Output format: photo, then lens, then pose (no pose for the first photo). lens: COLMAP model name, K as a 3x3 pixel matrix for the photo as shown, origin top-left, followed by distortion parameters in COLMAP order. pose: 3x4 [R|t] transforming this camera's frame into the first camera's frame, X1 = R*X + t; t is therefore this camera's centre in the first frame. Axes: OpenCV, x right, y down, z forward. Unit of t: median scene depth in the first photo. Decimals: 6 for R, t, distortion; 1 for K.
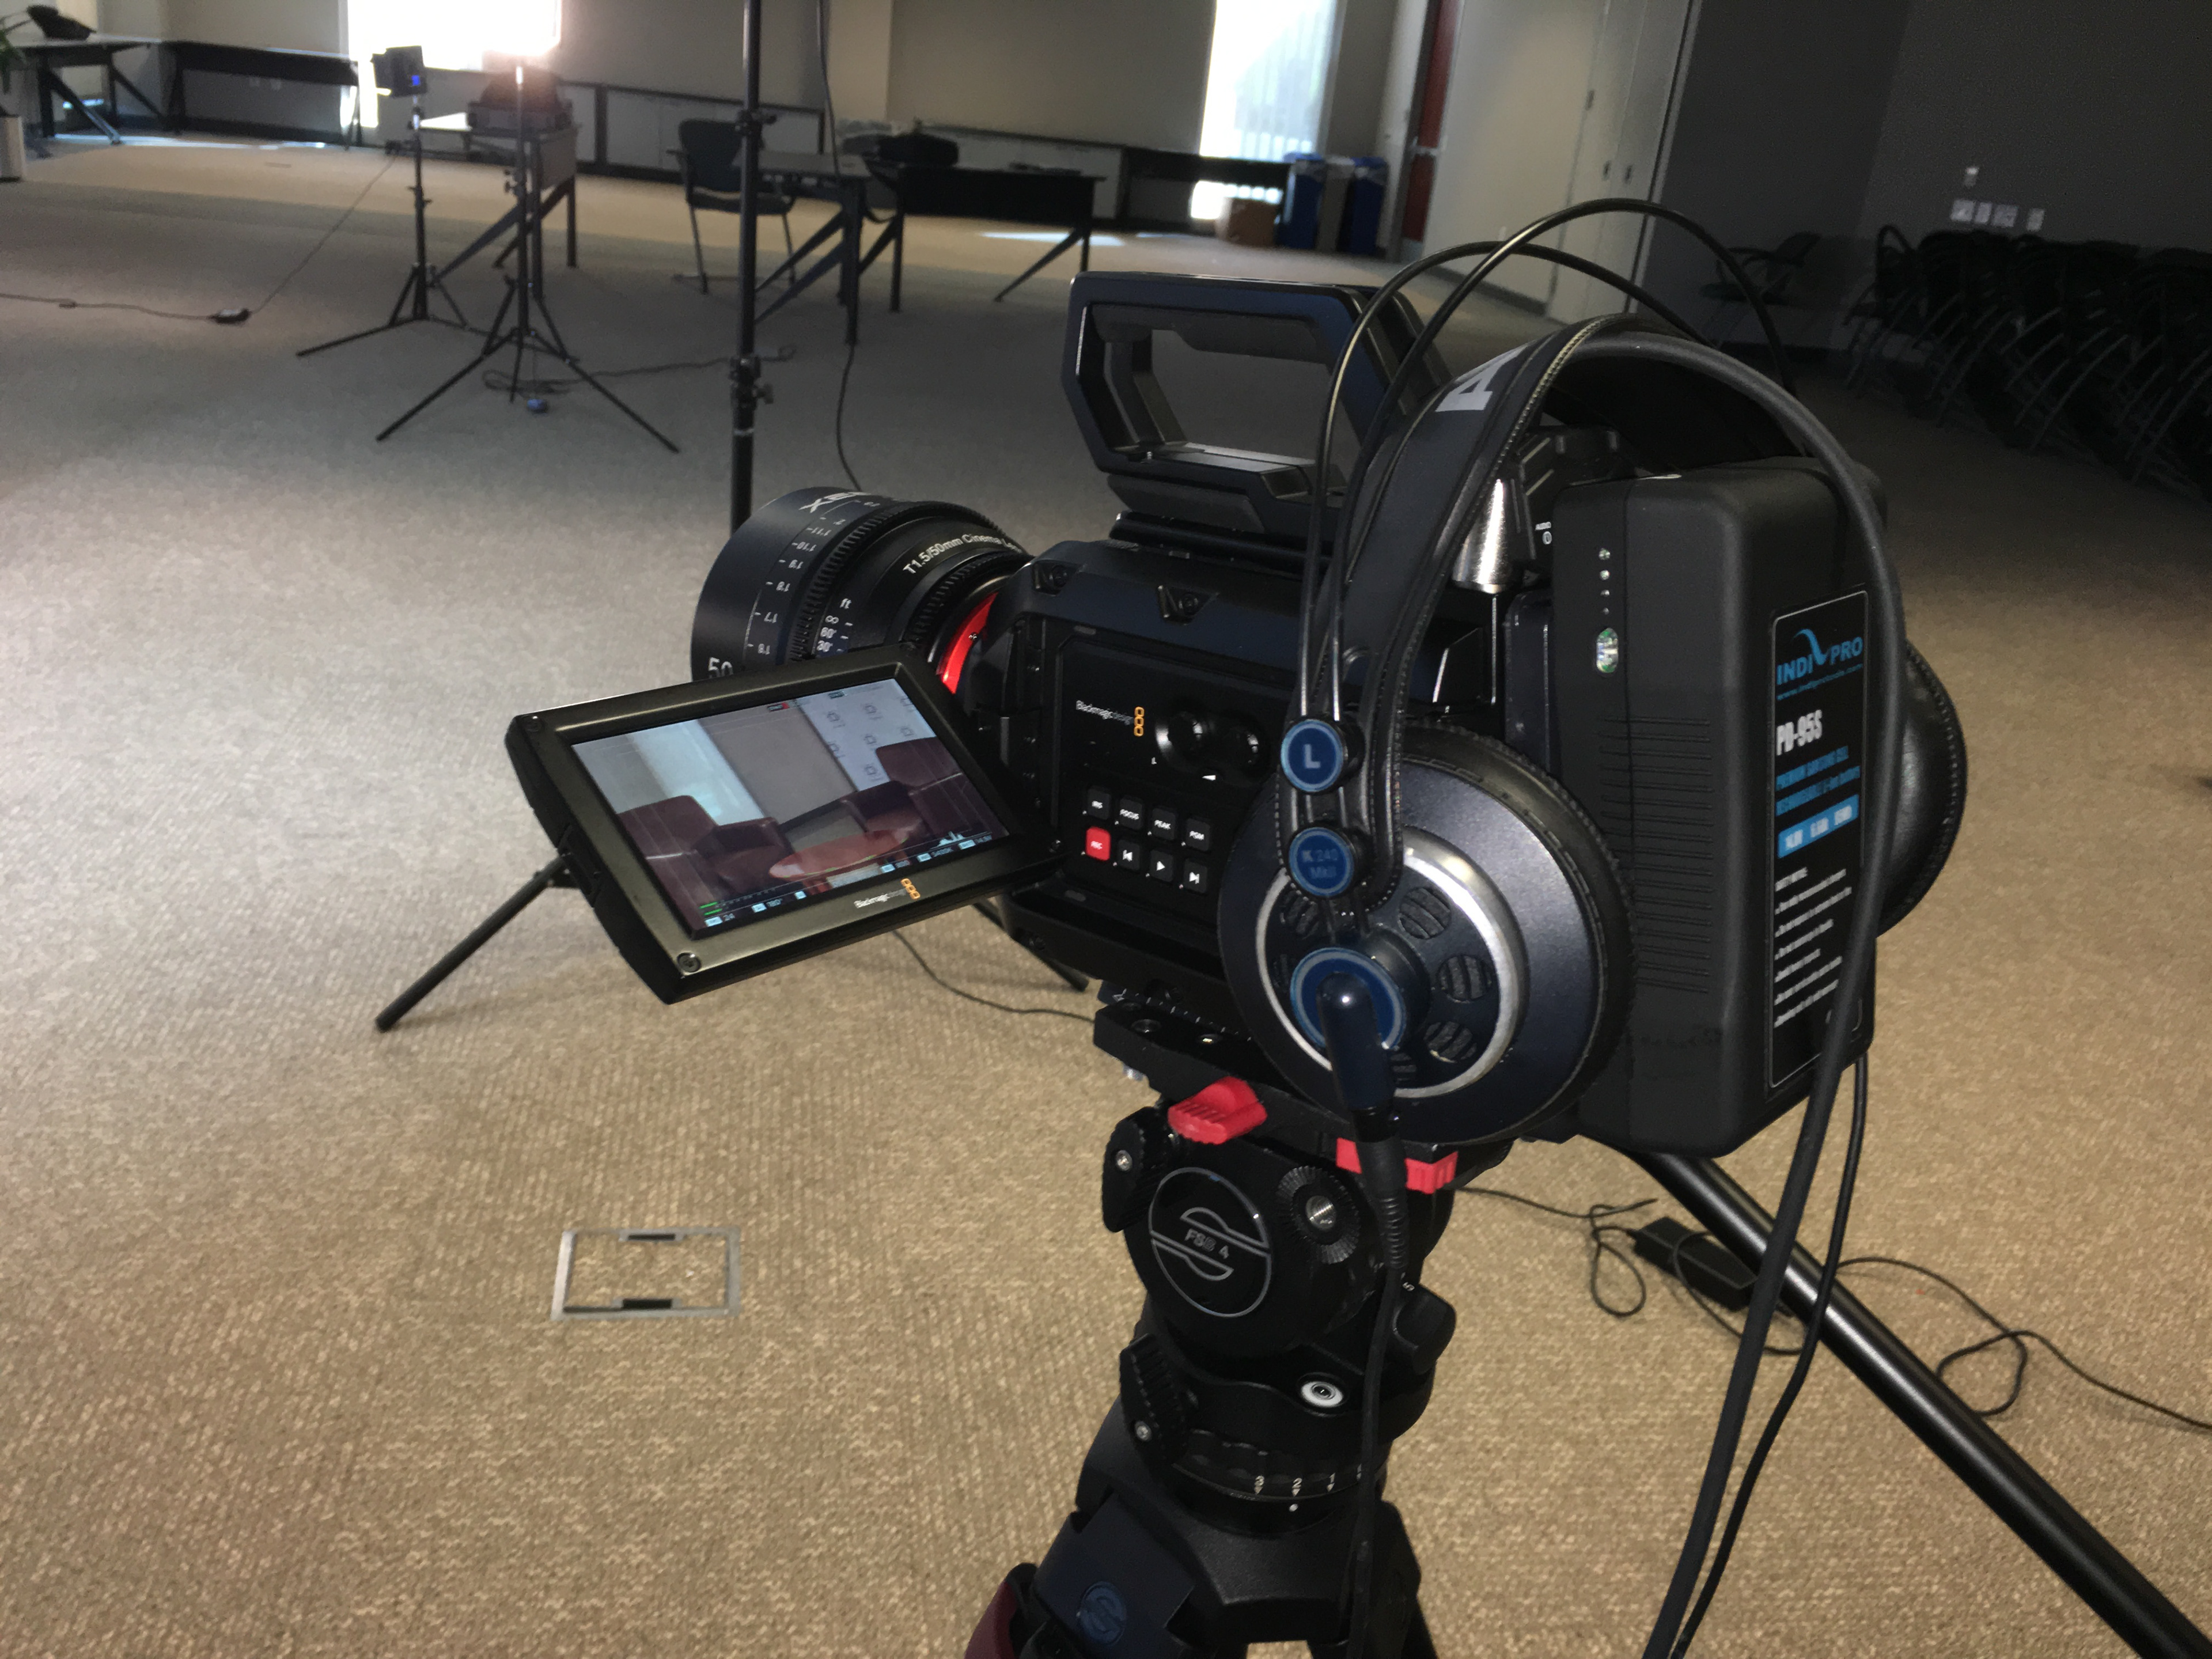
lens RADIAL K [[1916.9, 0, 1106.0], [0, 1916.9, 829.5], [0, 0, 1]] dist [-0.006350, 0.000975]
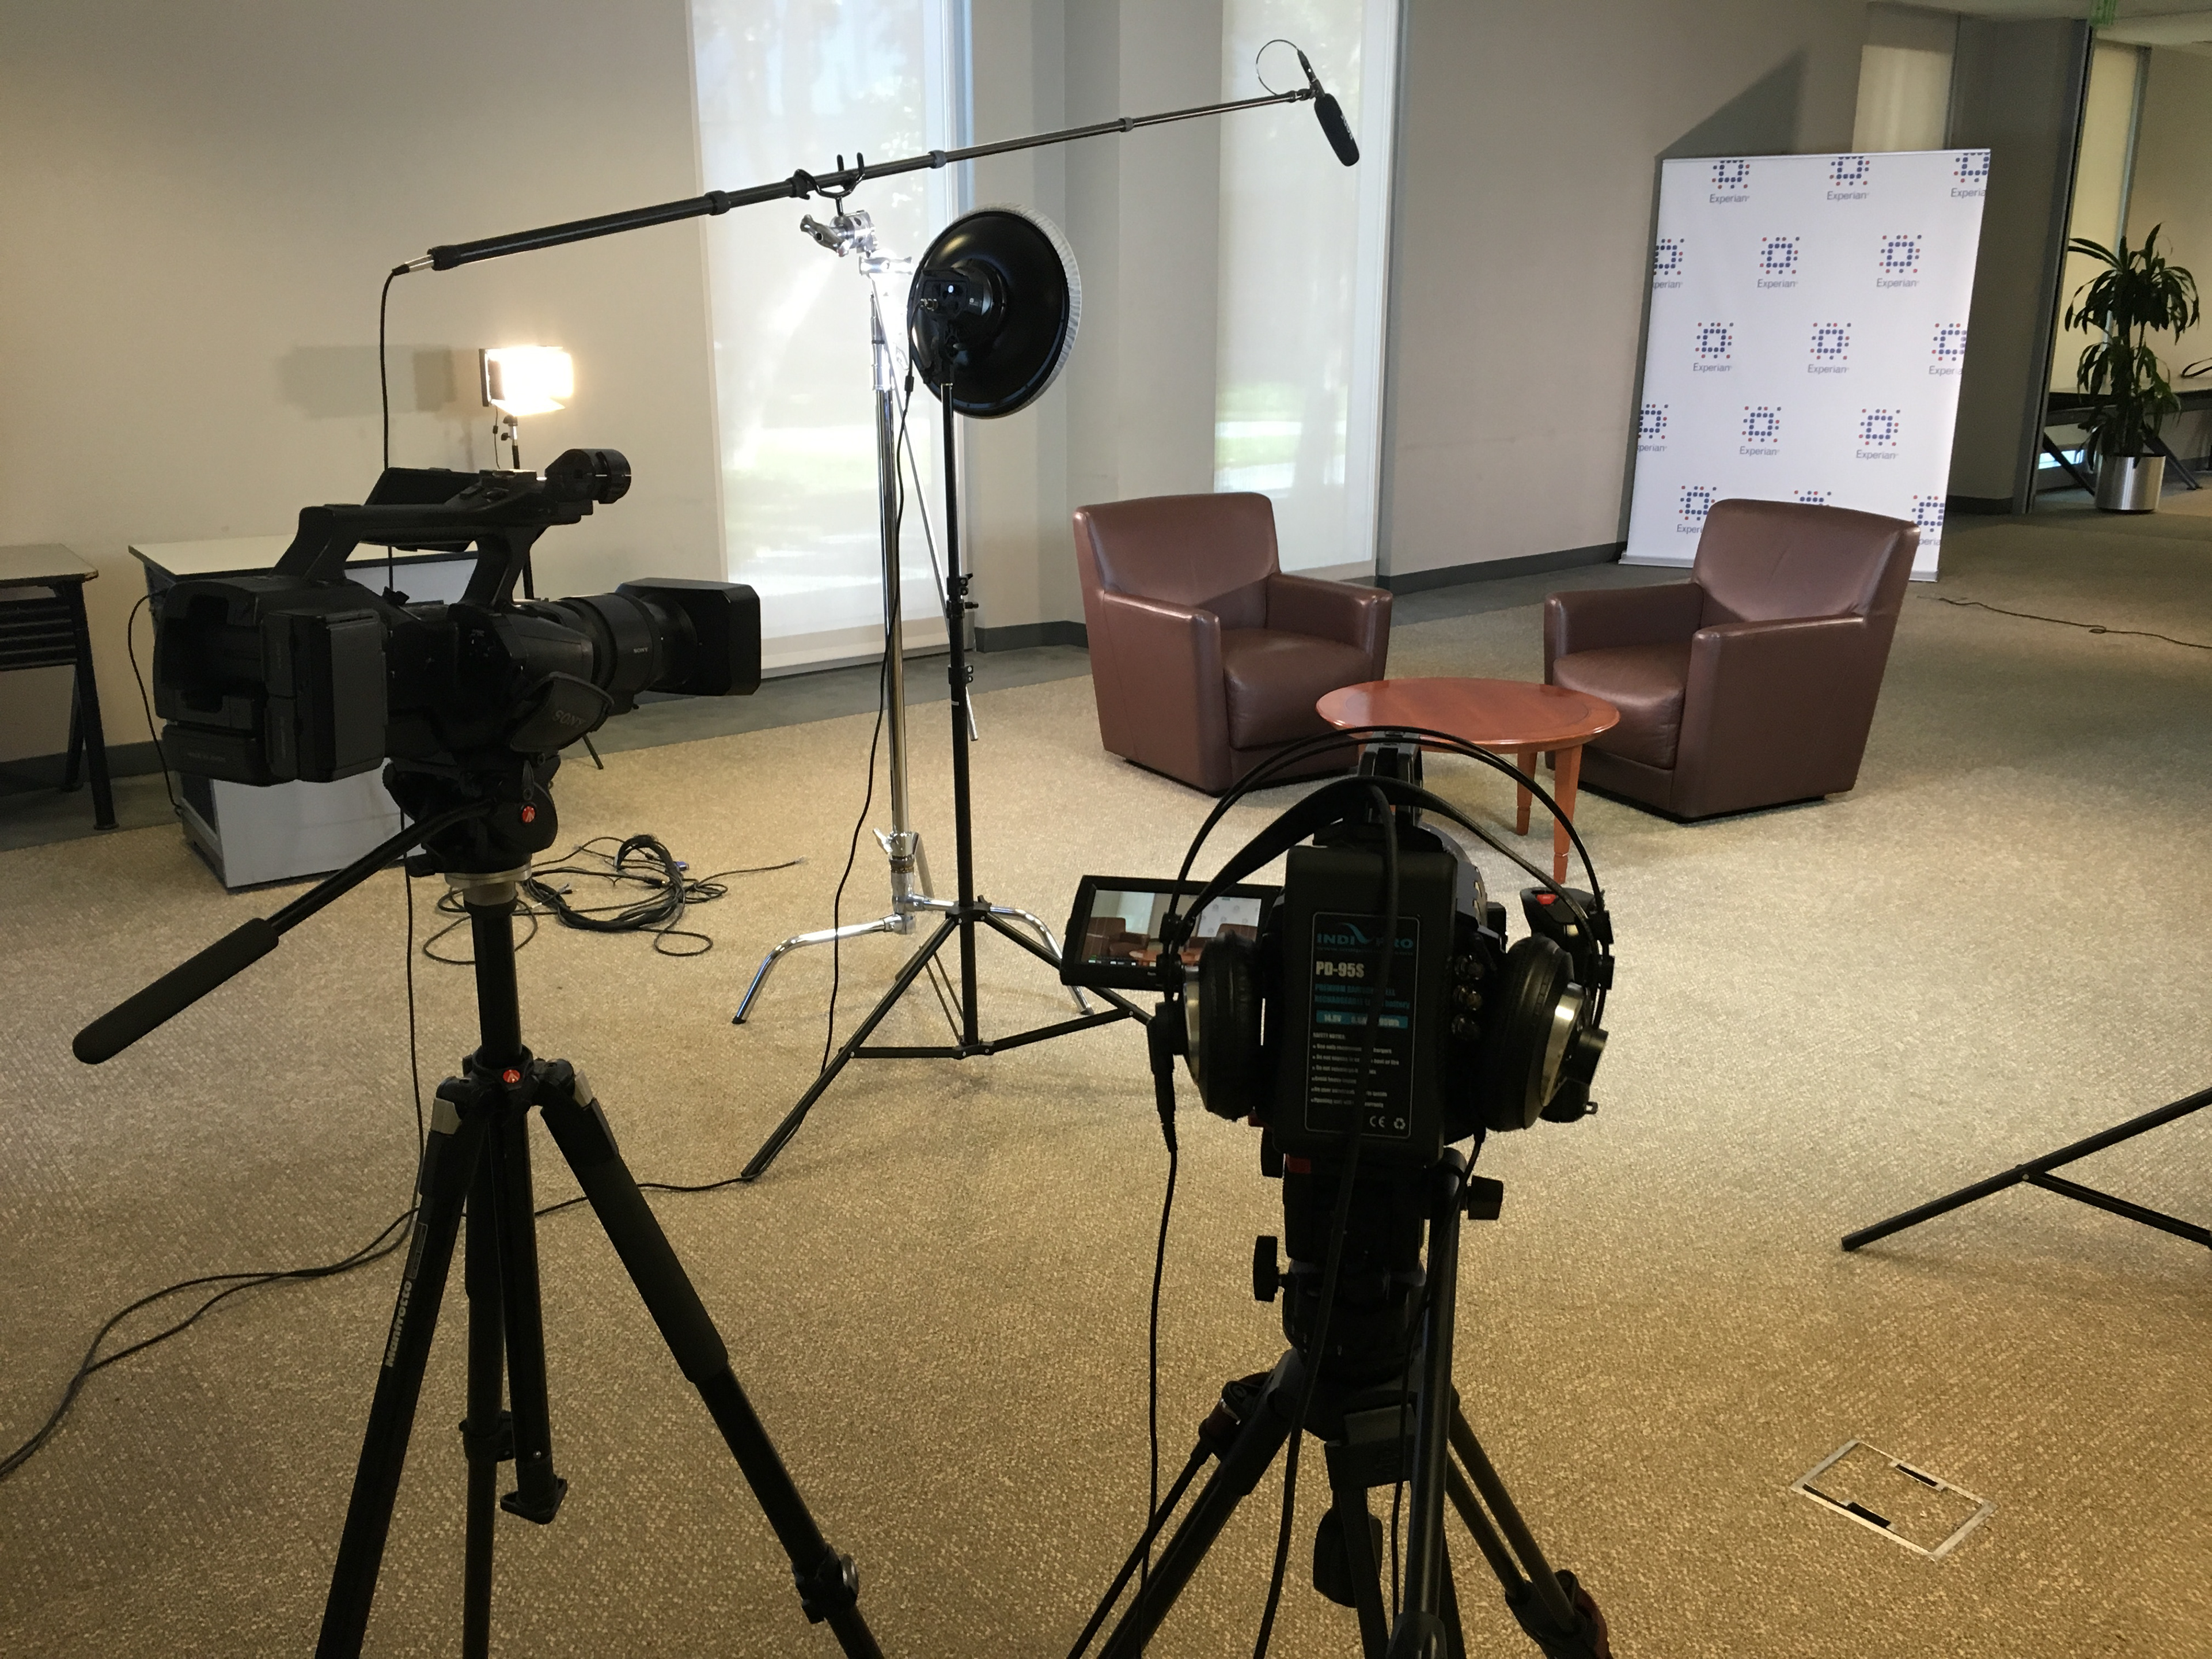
lens RADIAL K [[1916.9, 0, 1106.0], [0, 1916.9, 829.5], [0, 0, 1]] dist [-0.006350, 0.000975]
pose [[0.495220, 0.141208, -0.857215, 0.392849], [-0.268357, 0.963313, 0.003653, -0.030279], [0.826281, 0.228231, 0.514946, -0.074445]]
